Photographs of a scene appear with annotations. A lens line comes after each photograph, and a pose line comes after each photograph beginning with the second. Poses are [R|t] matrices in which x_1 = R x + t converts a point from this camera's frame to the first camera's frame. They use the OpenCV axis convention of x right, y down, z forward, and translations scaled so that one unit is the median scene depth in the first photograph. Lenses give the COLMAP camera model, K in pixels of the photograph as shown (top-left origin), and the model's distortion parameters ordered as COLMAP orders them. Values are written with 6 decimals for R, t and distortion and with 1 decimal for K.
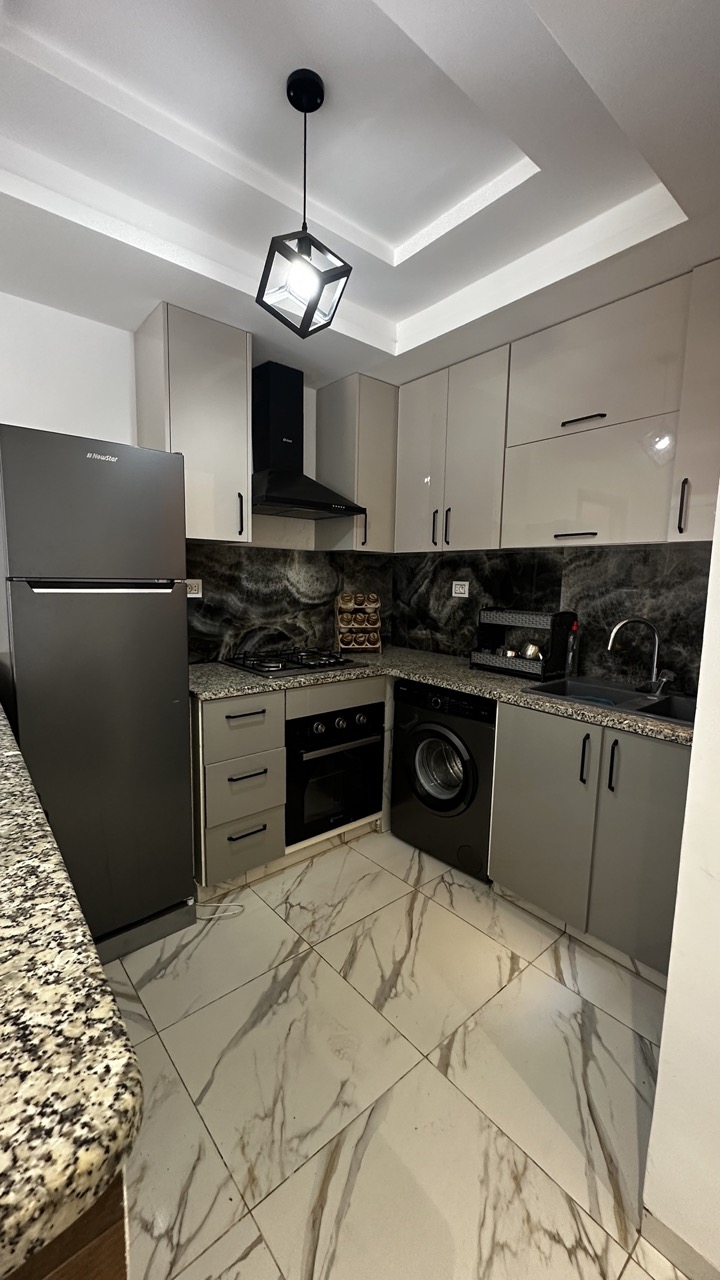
lens RADIAL K [[509.0, 0, 352.3], [0, 509.0, 638.3], [0, 0, 1]] dist [-0.002480, 0.001103]
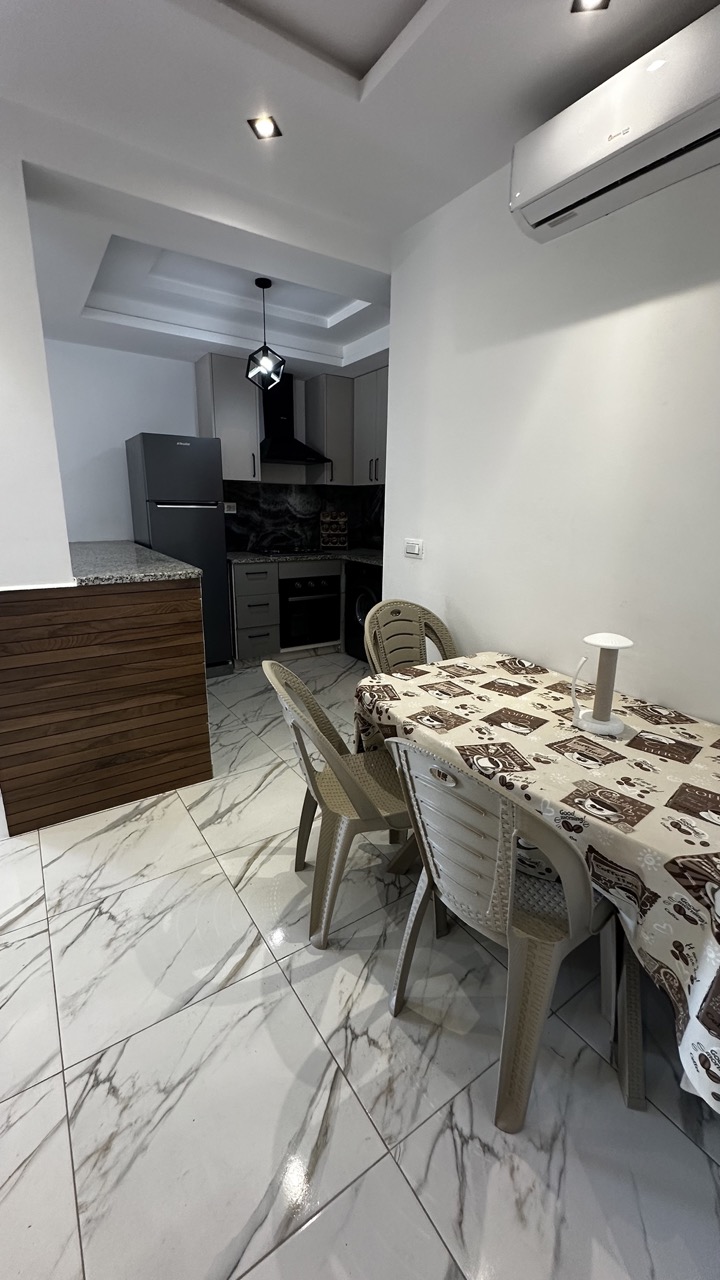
lens RADIAL K [[509.0, 0, 356.5], [0, 509.0, 635.8], [0, 0, 1]] dist [-0.002480, 0.001103]
pose [[0.993665, 0.025440, -0.109466, 0.312707], [-0.011150, 0.991552, 0.129226, 0.105705], [0.111829, -0.127187, 0.985555, -0.723746]]
